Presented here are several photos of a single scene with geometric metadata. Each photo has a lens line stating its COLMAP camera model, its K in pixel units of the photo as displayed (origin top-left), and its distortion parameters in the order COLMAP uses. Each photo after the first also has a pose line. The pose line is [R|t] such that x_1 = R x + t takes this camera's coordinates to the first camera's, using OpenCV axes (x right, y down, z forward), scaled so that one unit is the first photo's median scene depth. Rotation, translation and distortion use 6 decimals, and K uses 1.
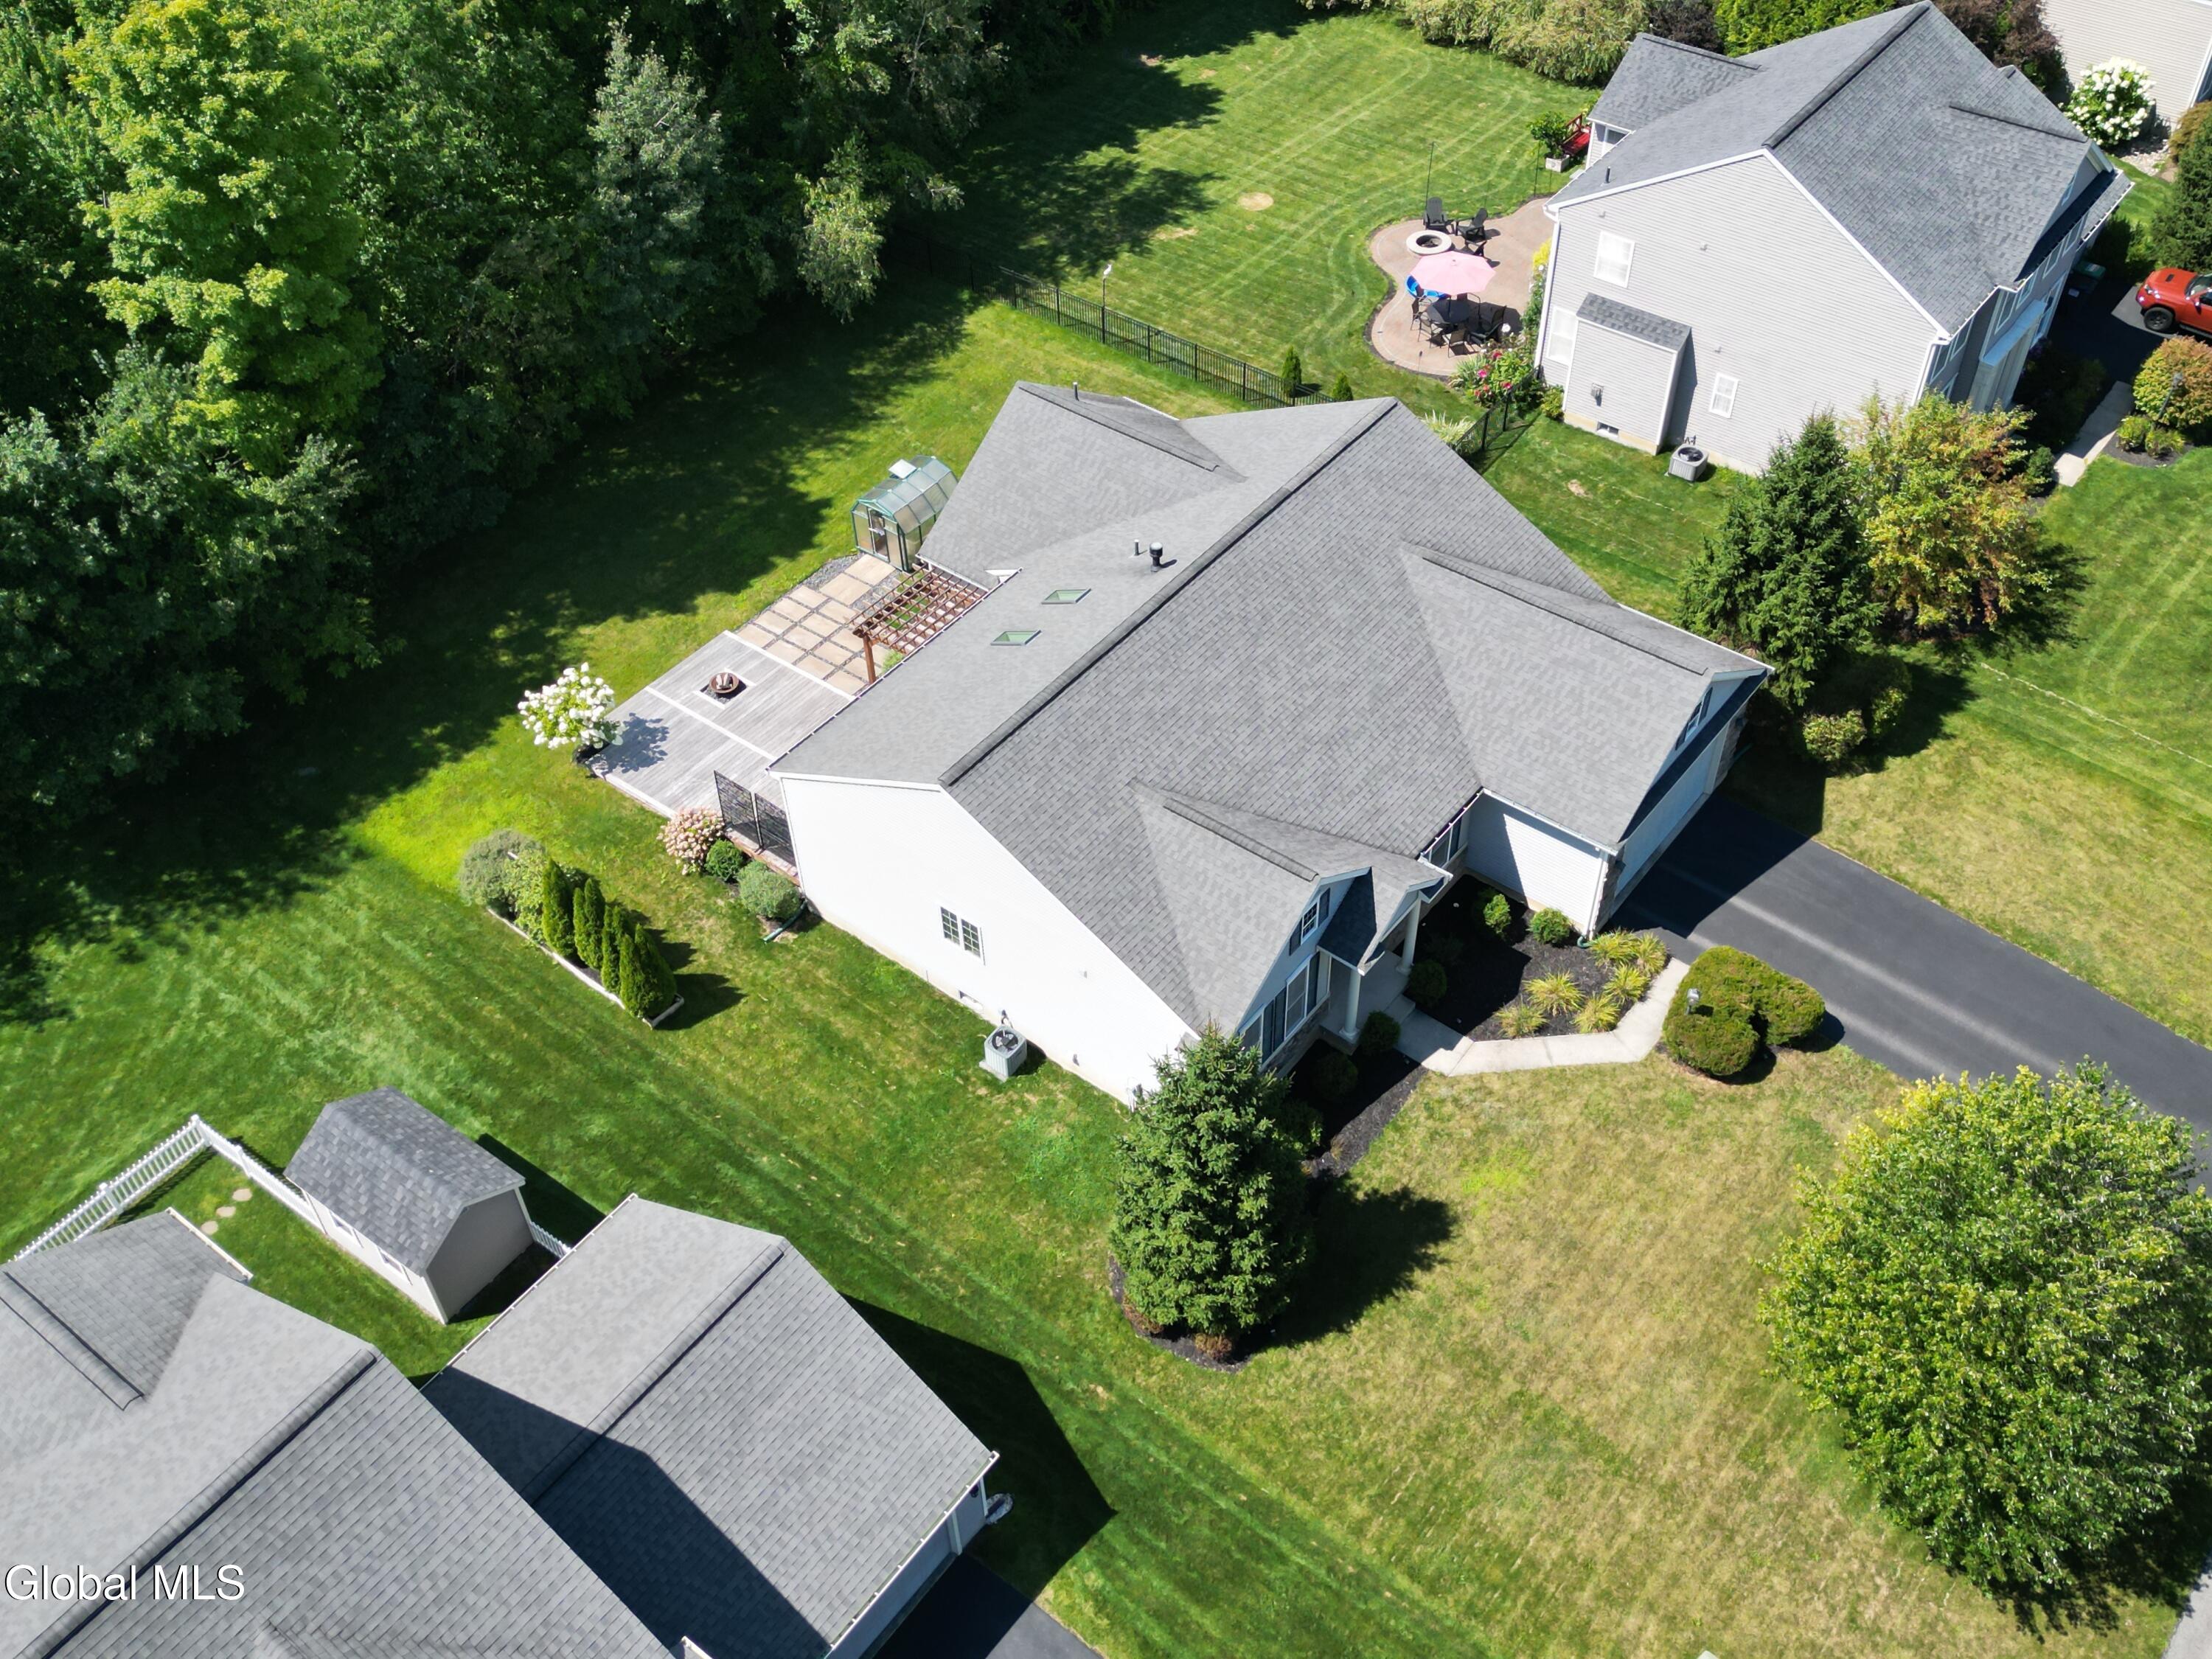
lens RADIAL K [[2077.9, 0, 1101.3], [0, 2077.9, 823.0], [0, 0, 1]] dist [0.094540, -0.146661]
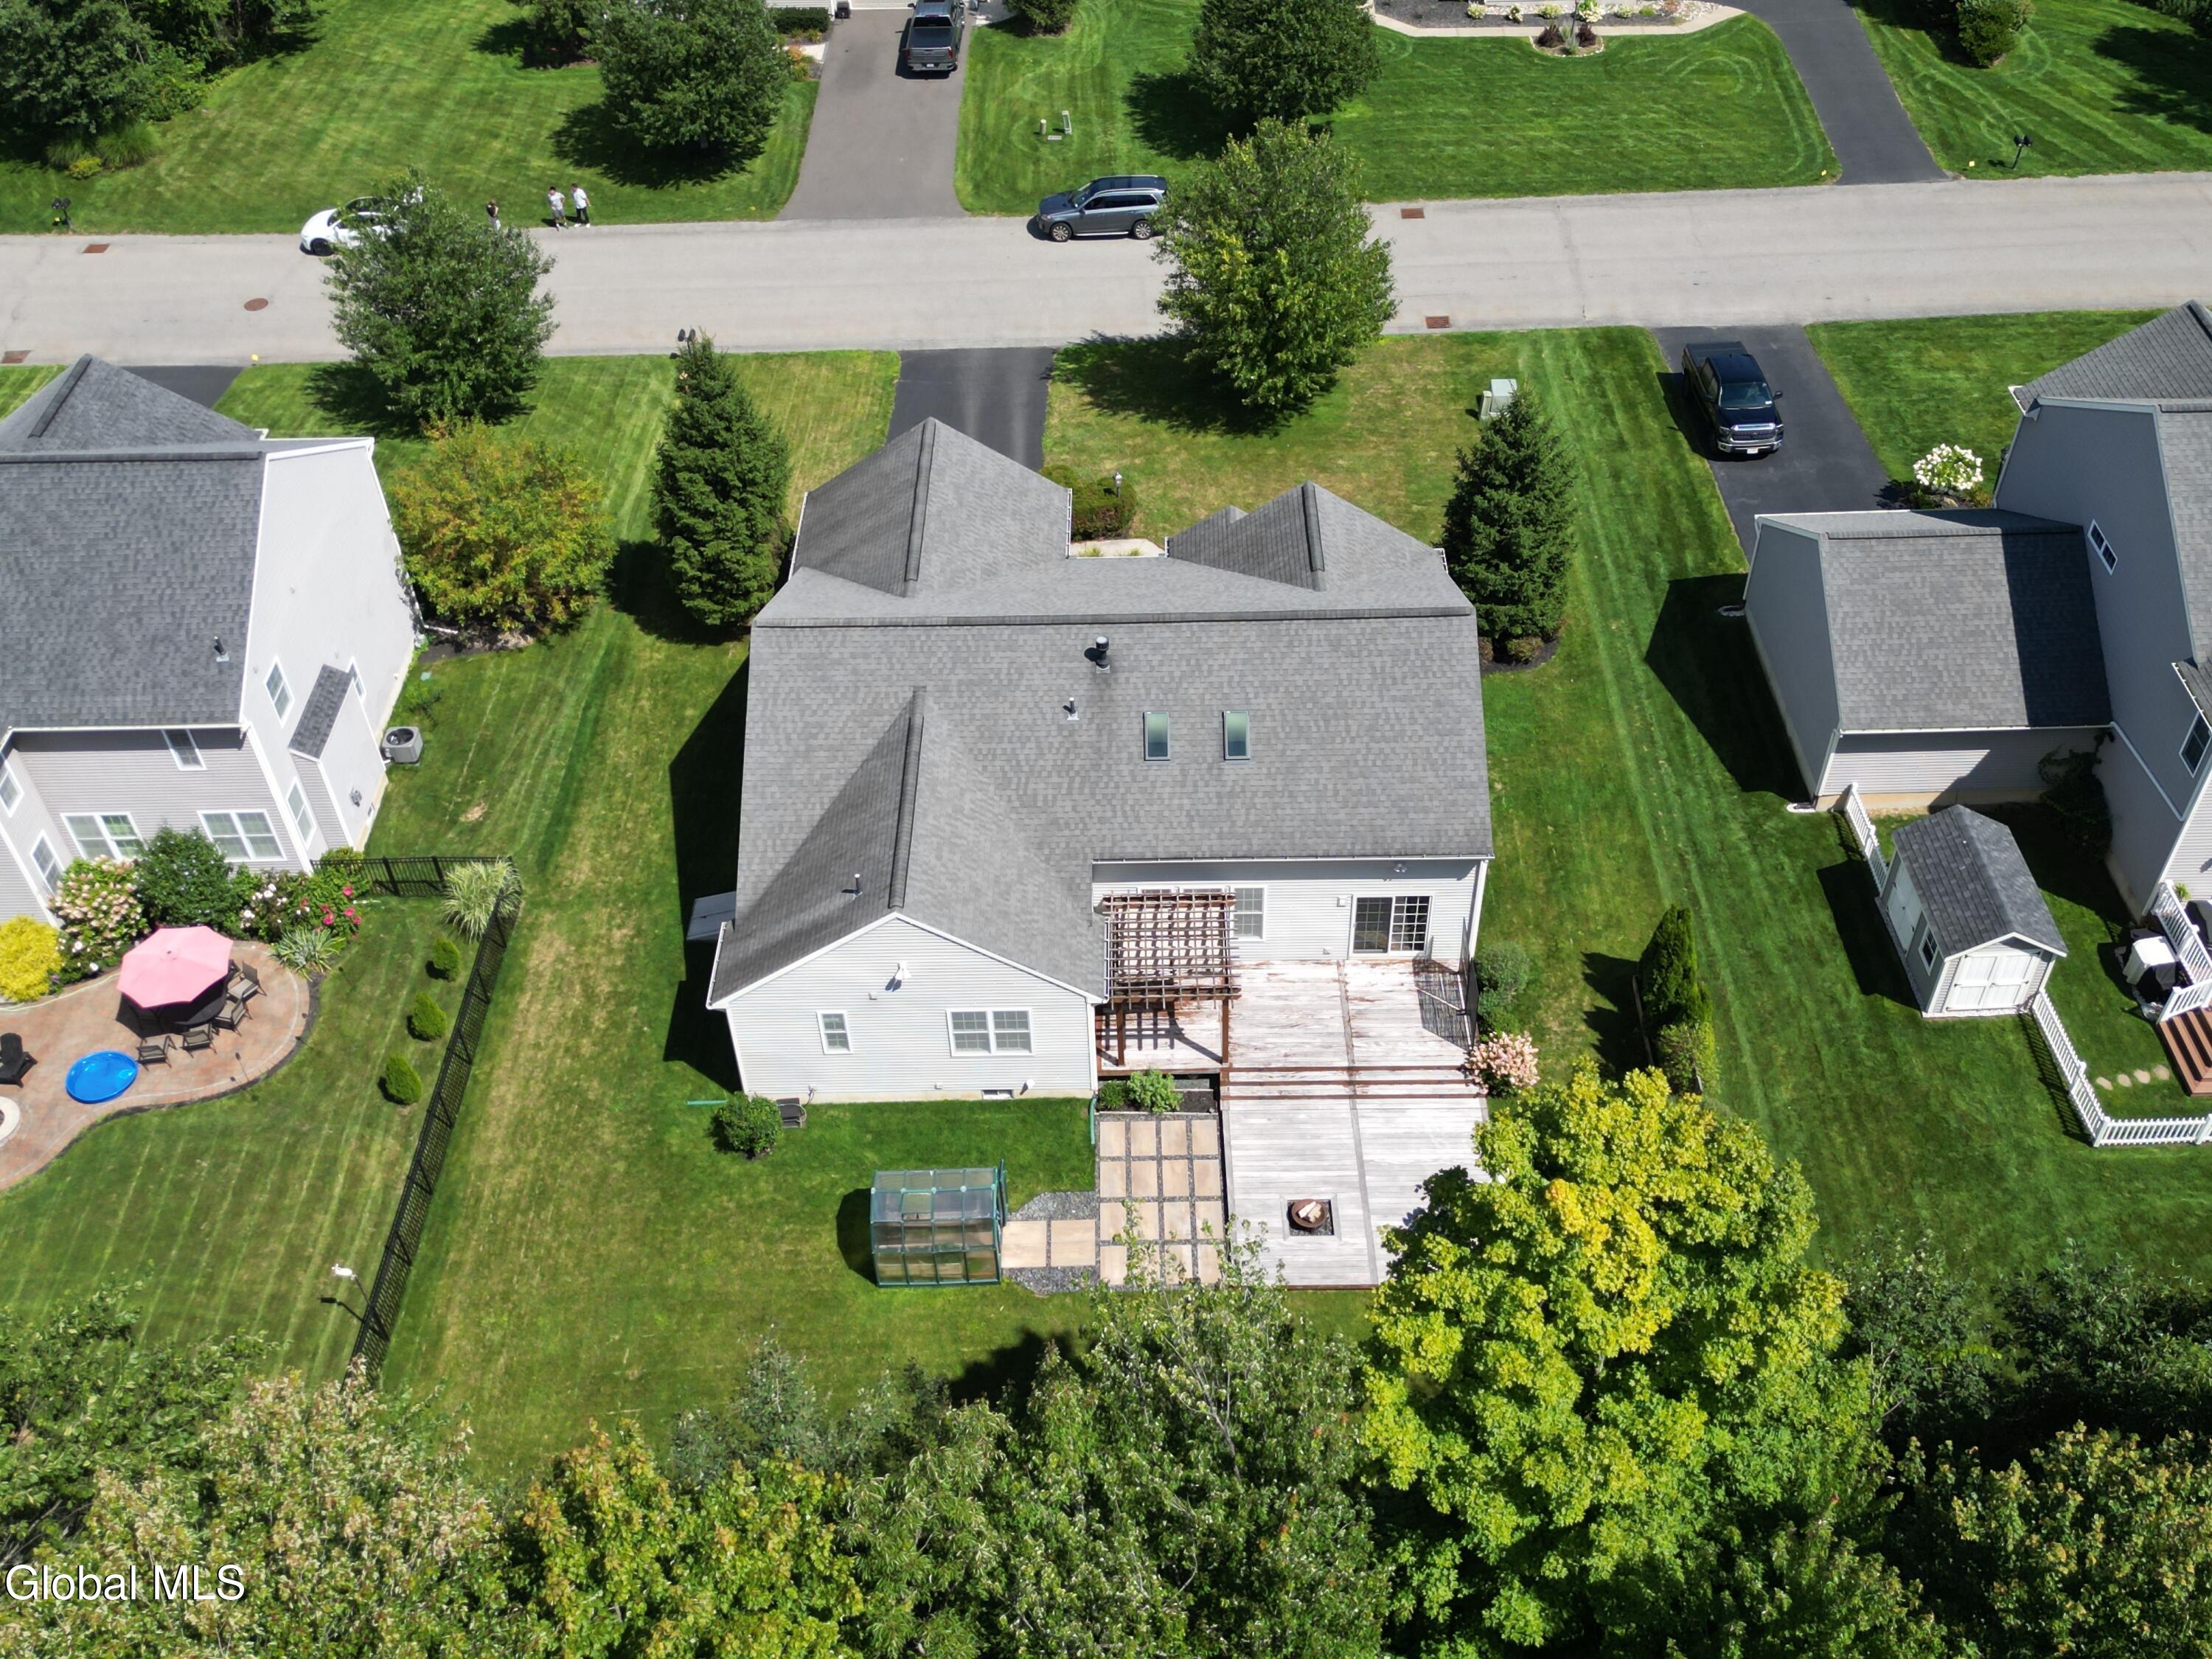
lens RADIAL K [[2077.9, 0, 1101.3], [0, 2077.9, 823.0], [0, 0, 1]] dist [0.094540, -0.146661]
pose [[-0.611116, -0.510662, 0.604783, -0.538900], [0.594753, 0.207931, 0.776552, -0.769858], [-0.522308, 0.834260, 0.176648, 0.762734]]
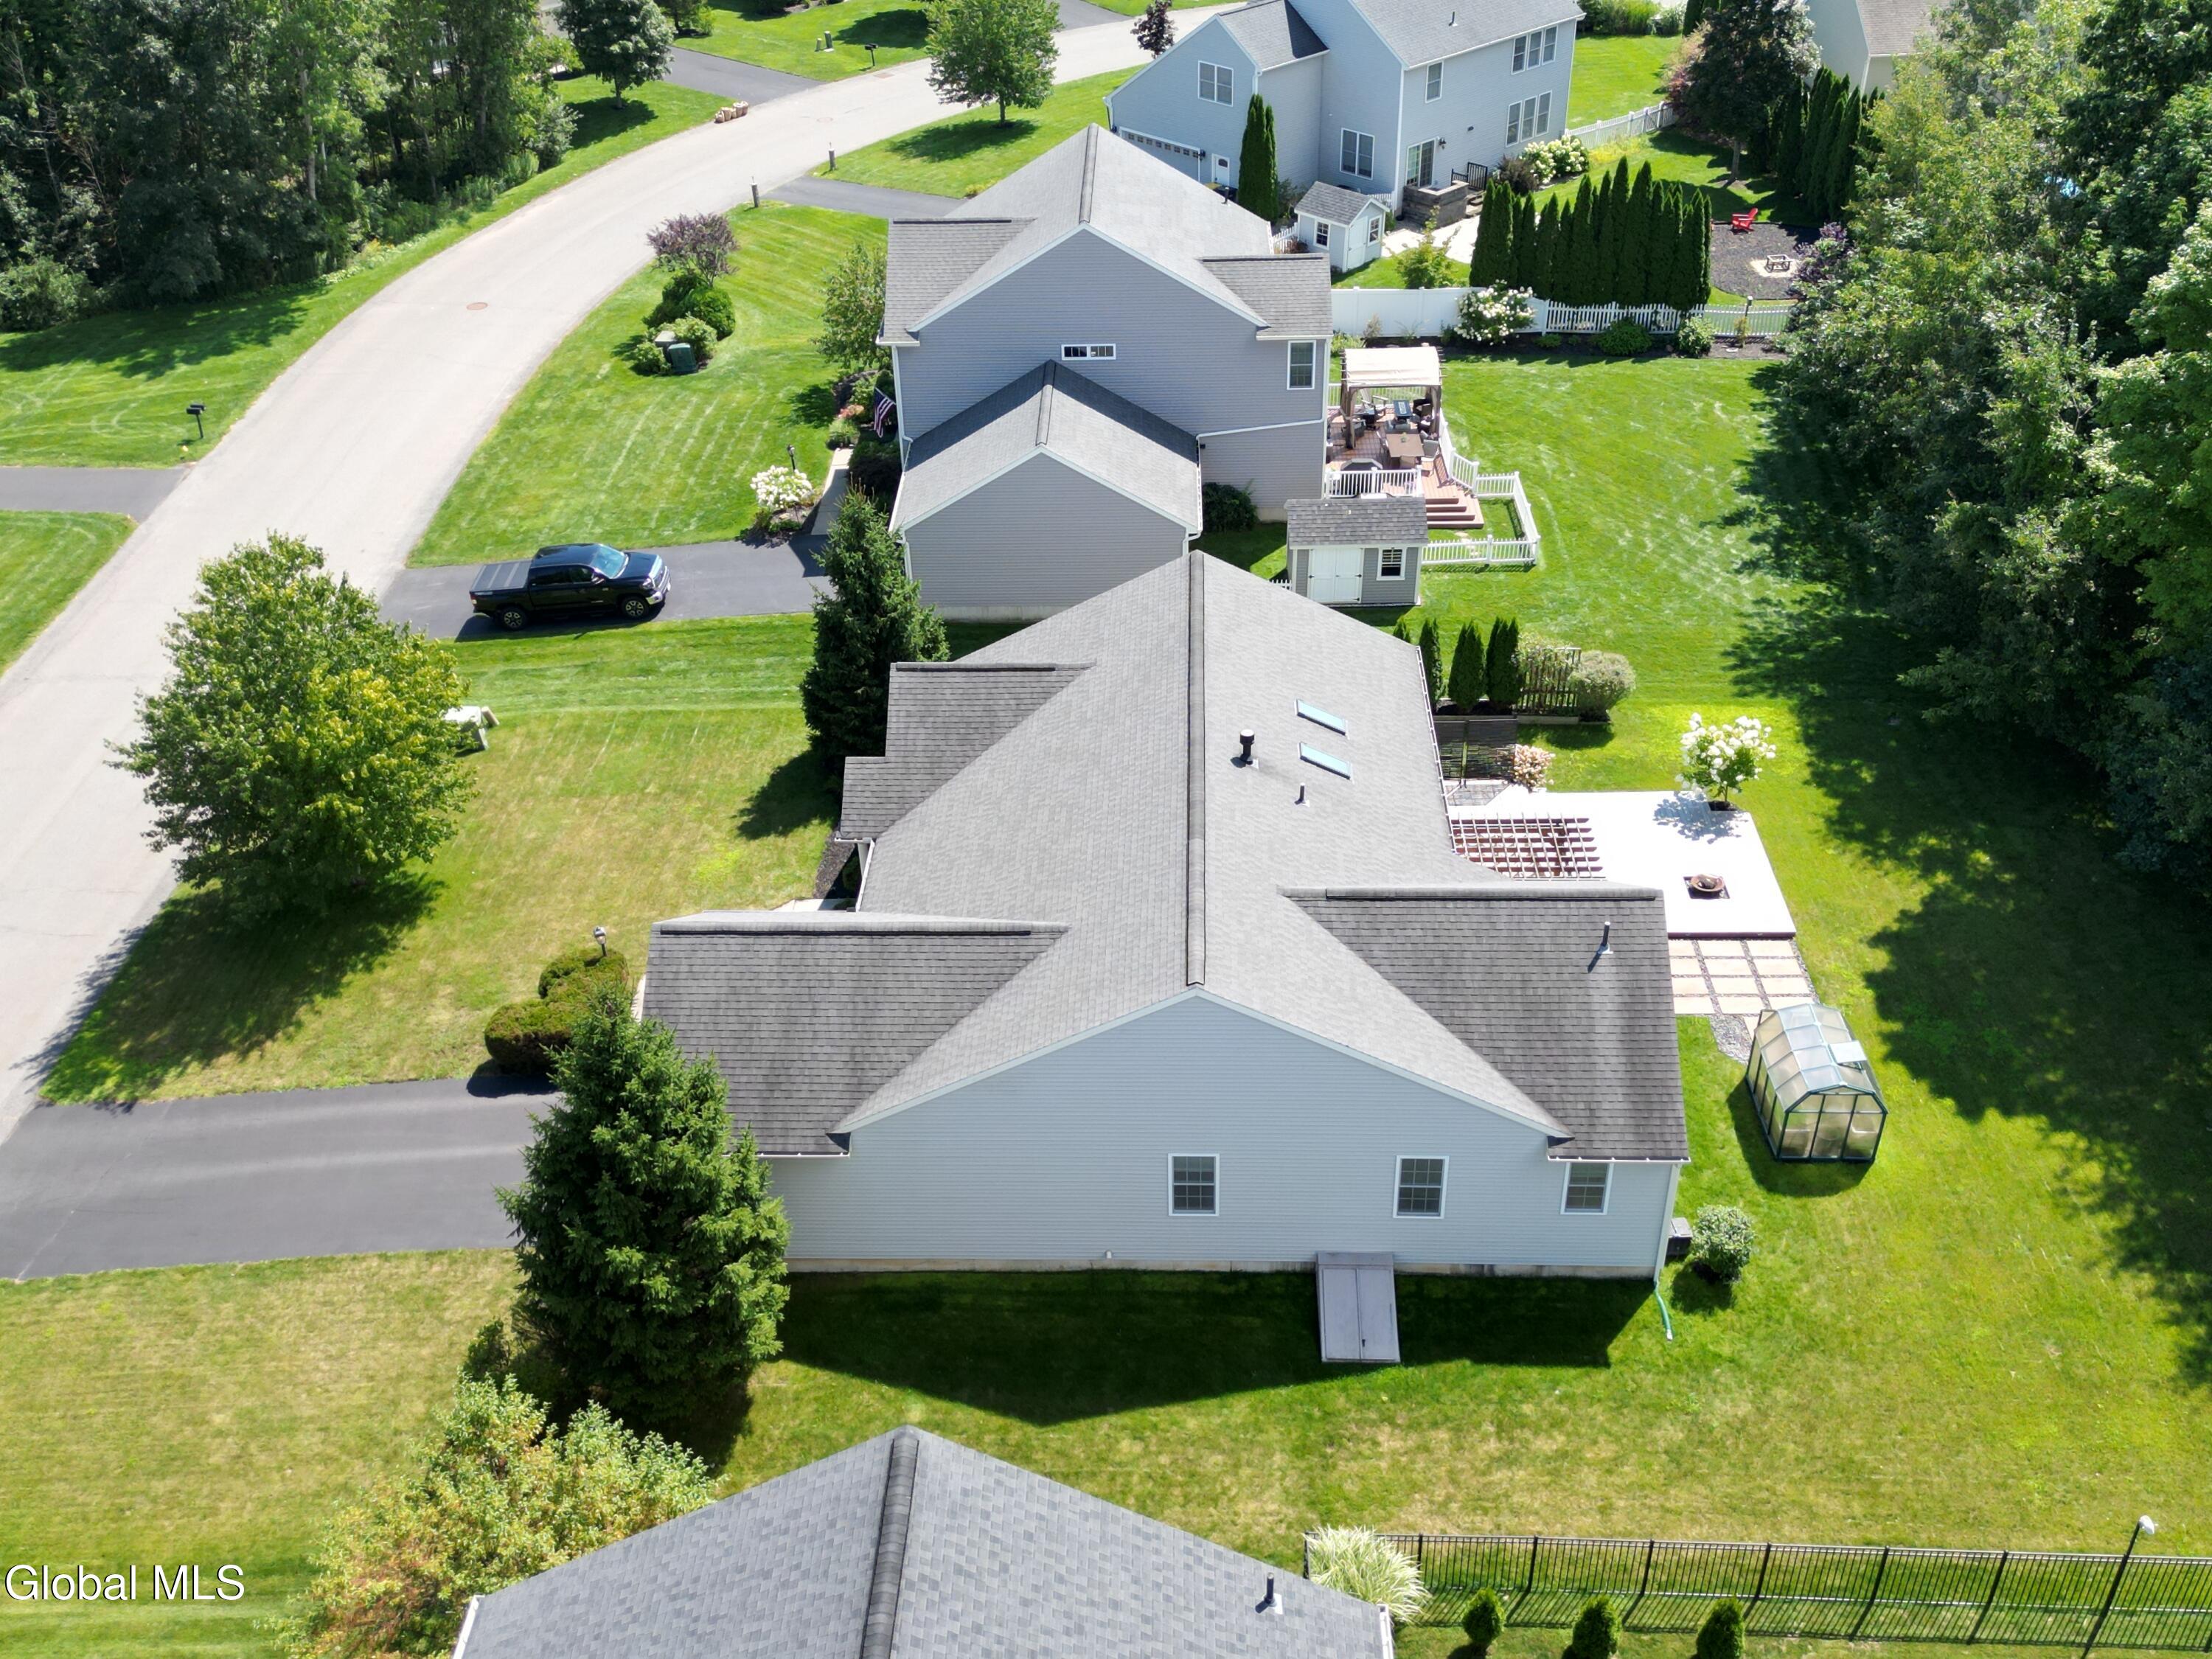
lens RADIAL K [[2077.9, 0, 1101.3], [0, 2077.9, 823.0], [0, 0, 1]] dist [0.094540, -0.146661]
pose [[-0.805577, 0.370466, -0.462387, 0.437919], [-0.386152, 0.263611, 0.883966, -0.767047], [0.449370, 0.890654, -0.069303, 0.910632]]
